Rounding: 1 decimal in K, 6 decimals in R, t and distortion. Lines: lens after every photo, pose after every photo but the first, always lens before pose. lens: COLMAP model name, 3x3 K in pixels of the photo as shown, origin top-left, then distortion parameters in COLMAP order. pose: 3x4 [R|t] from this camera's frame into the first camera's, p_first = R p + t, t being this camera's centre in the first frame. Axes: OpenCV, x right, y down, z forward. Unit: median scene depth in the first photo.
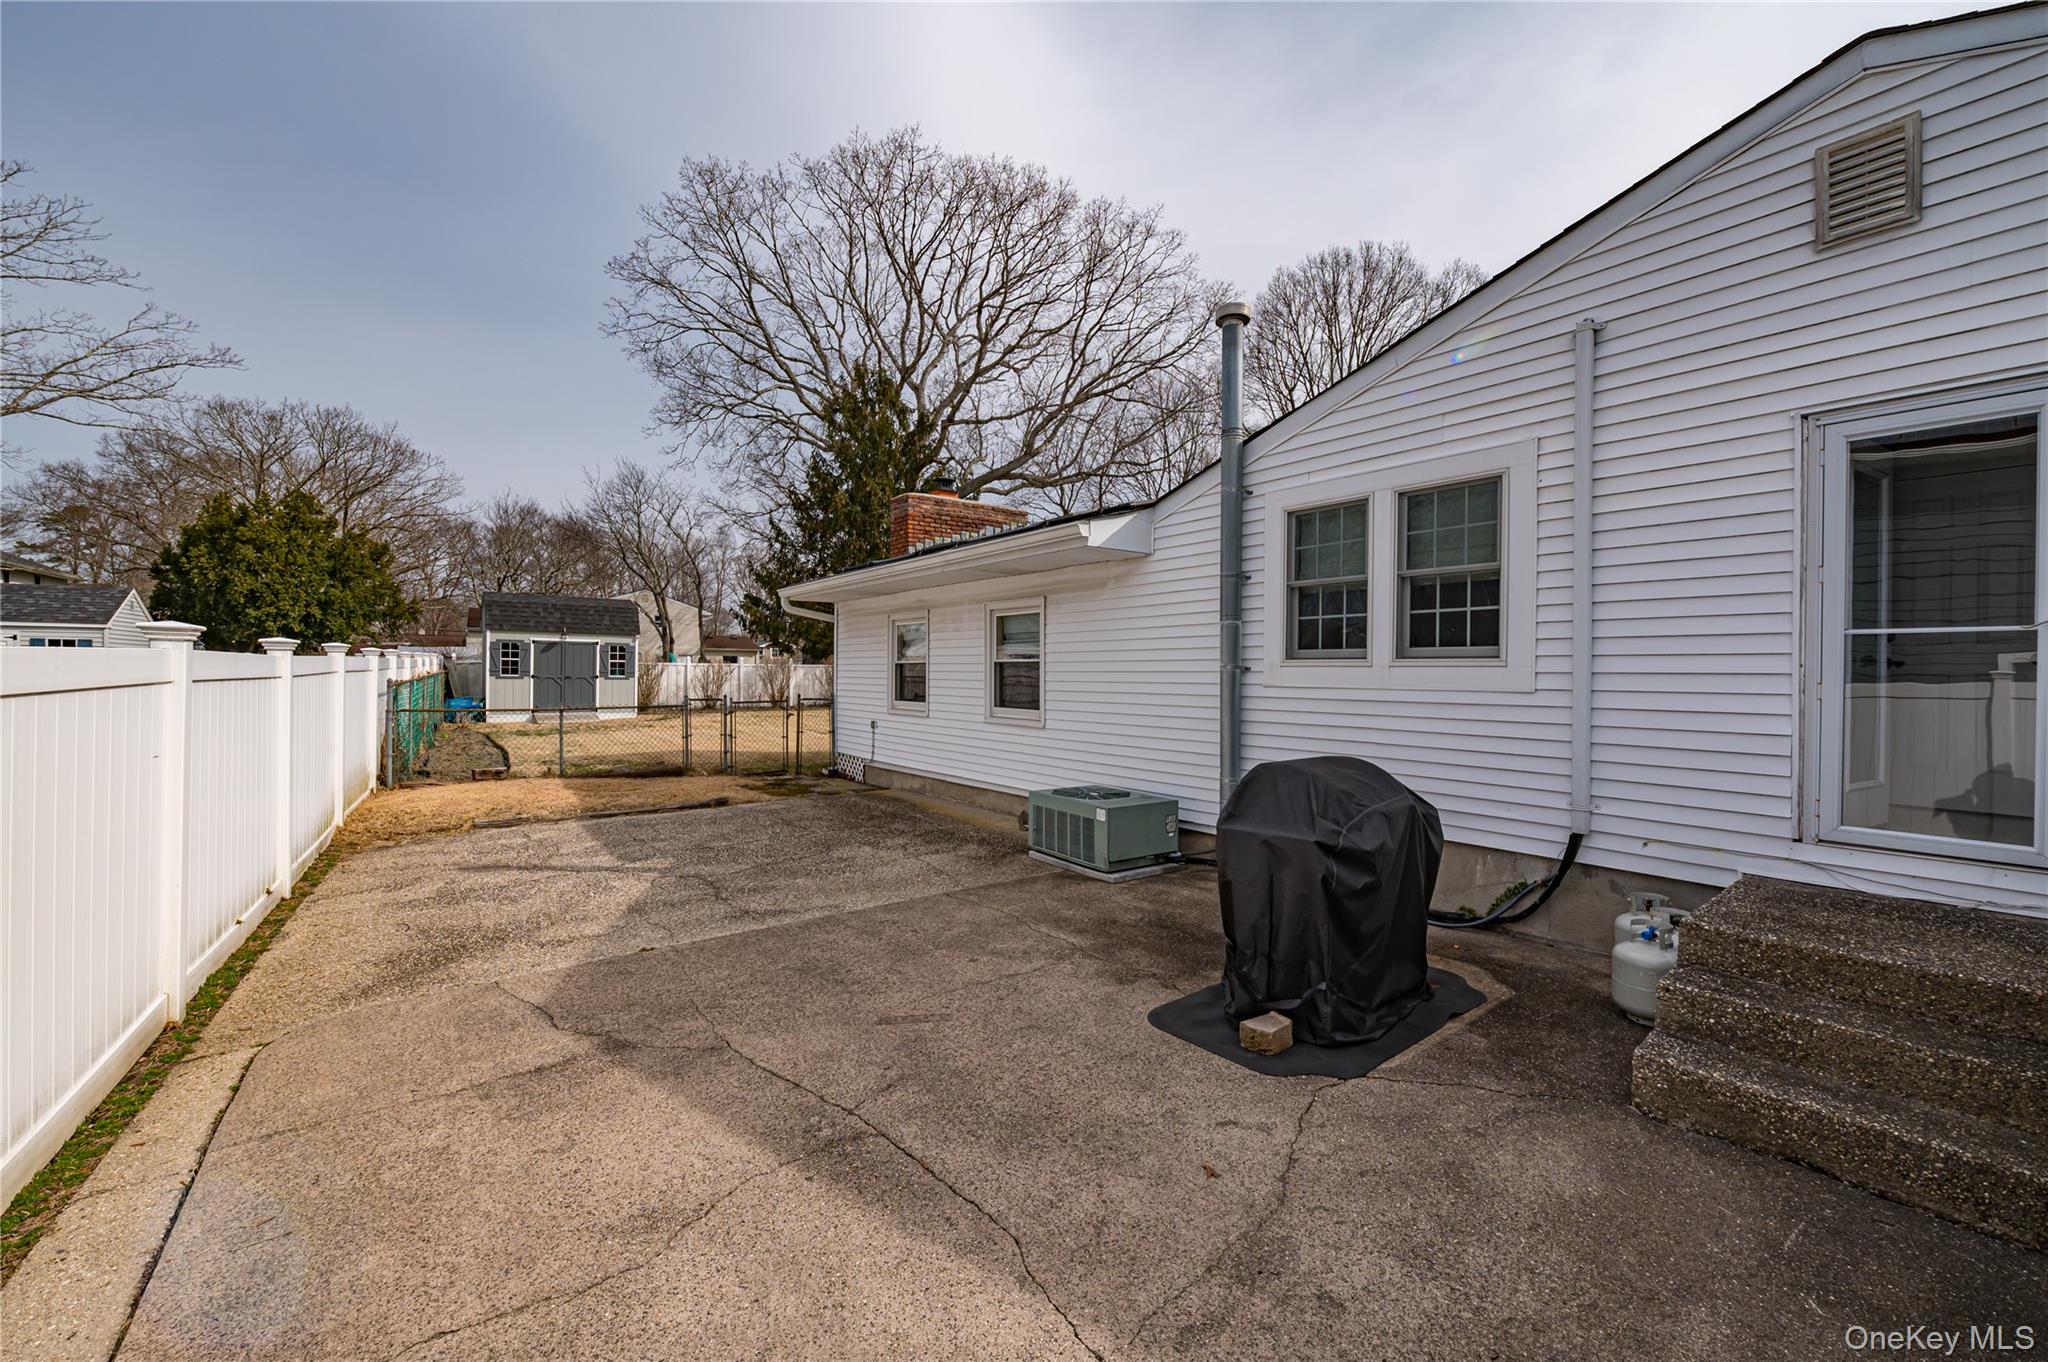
lens RADIAL K [[815.0, 0, 1024.0], [0, 815.0, 681.0], [0, 0, 1]] dist [-0.001737, -0.000049]
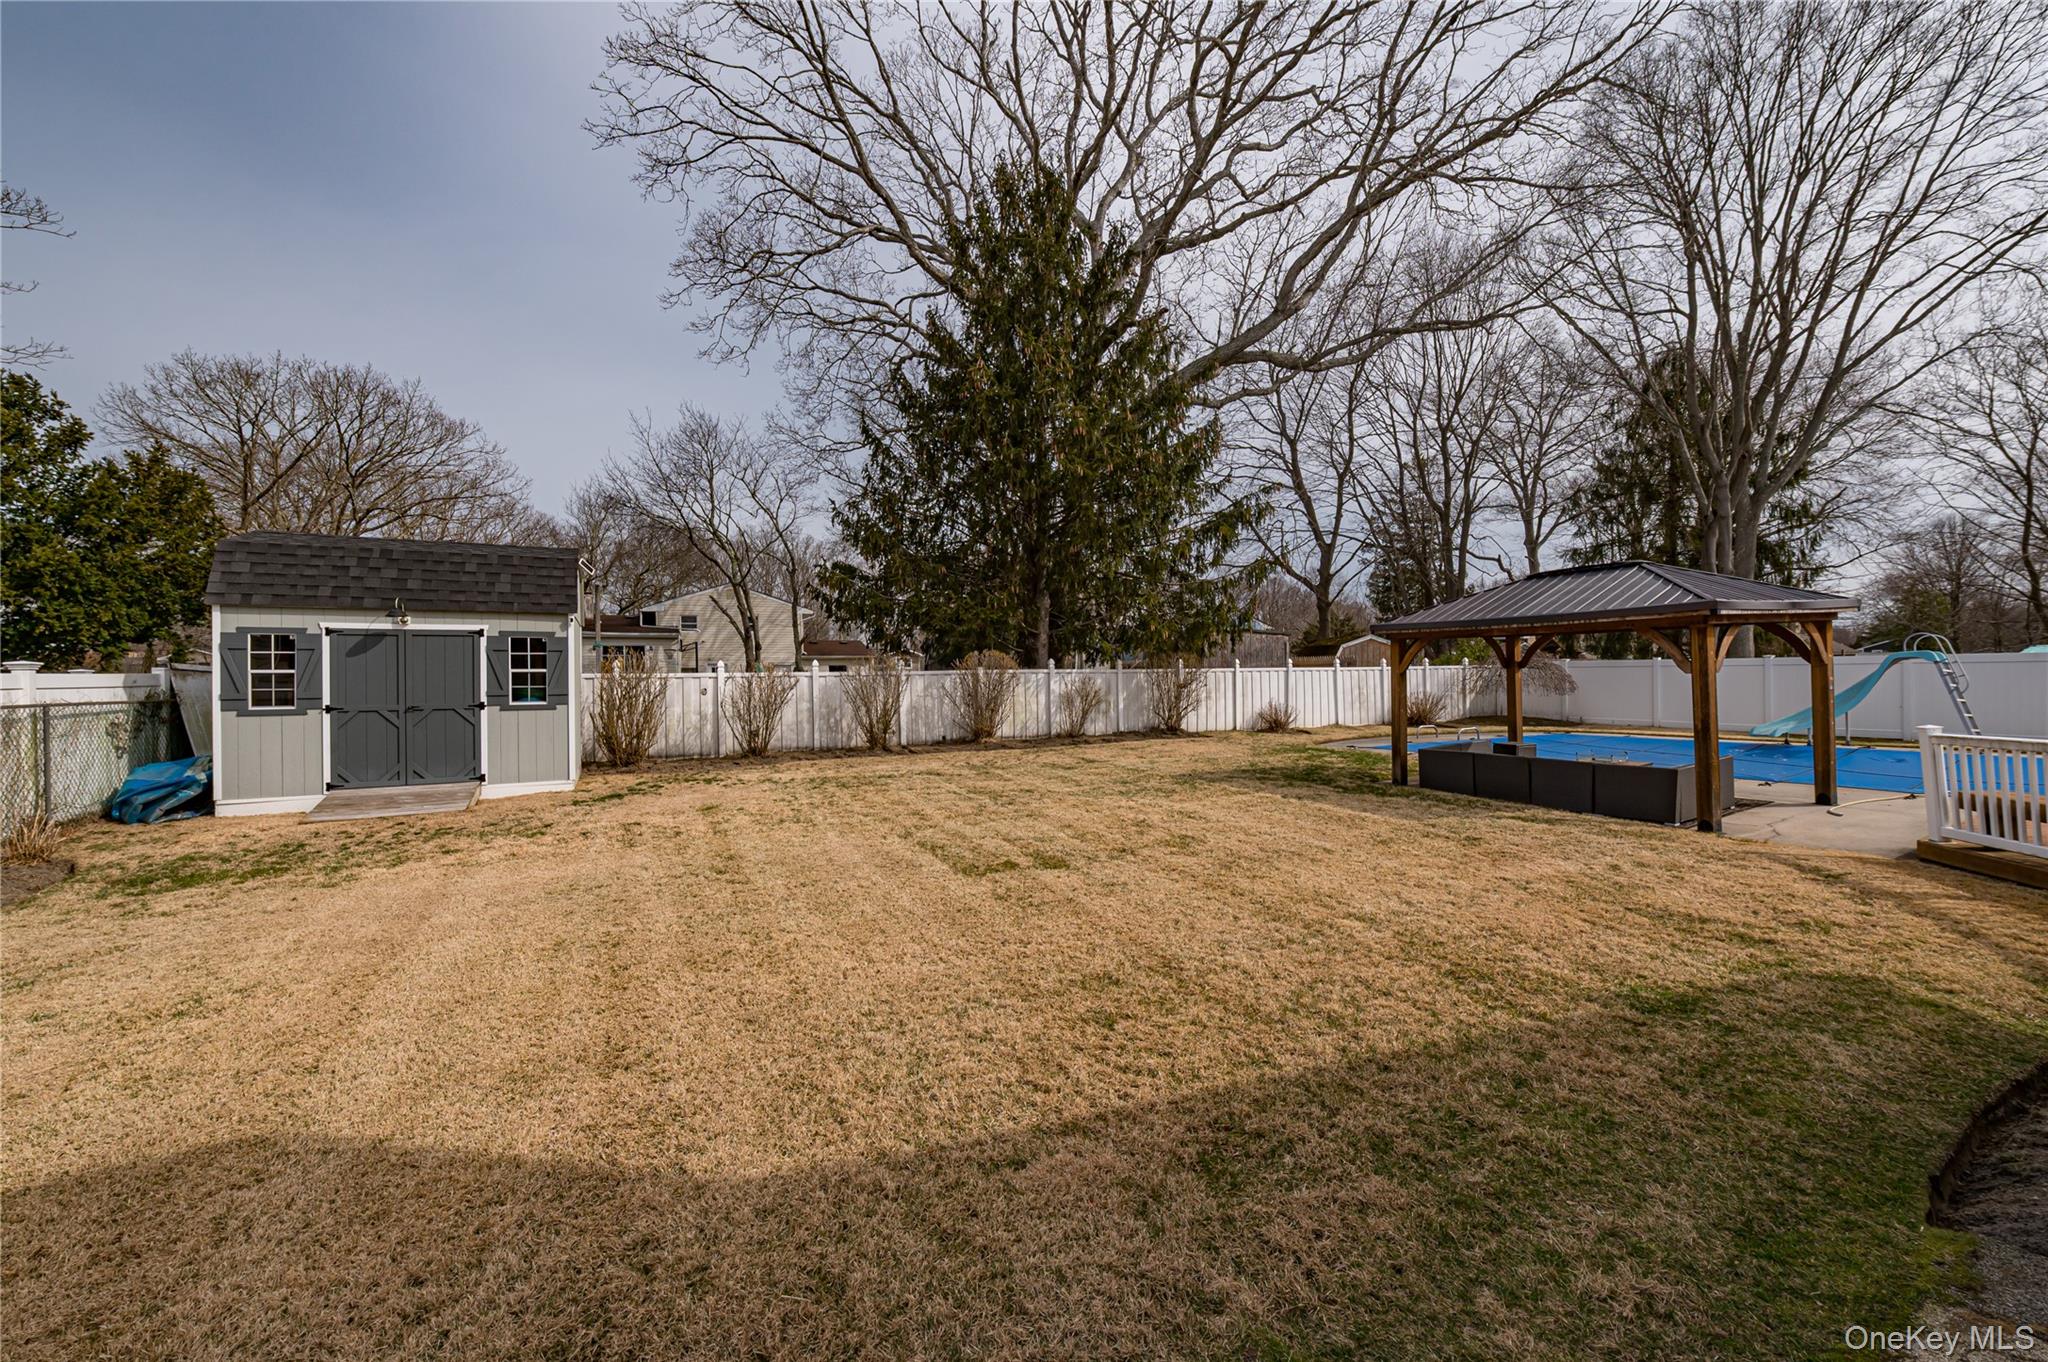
lens RADIAL K [[798.7, 0, 1024.0], [0, 798.7, 681.0], [0, 0, 1]] dist [0.016167, -0.000018]
pose [[0.988516, -0.023193, -0.149329, -0.124891], [0.021945, 0.999709, -0.010002, -0.006450], [0.149518, 0.006610, 0.988737, 0.487914]]
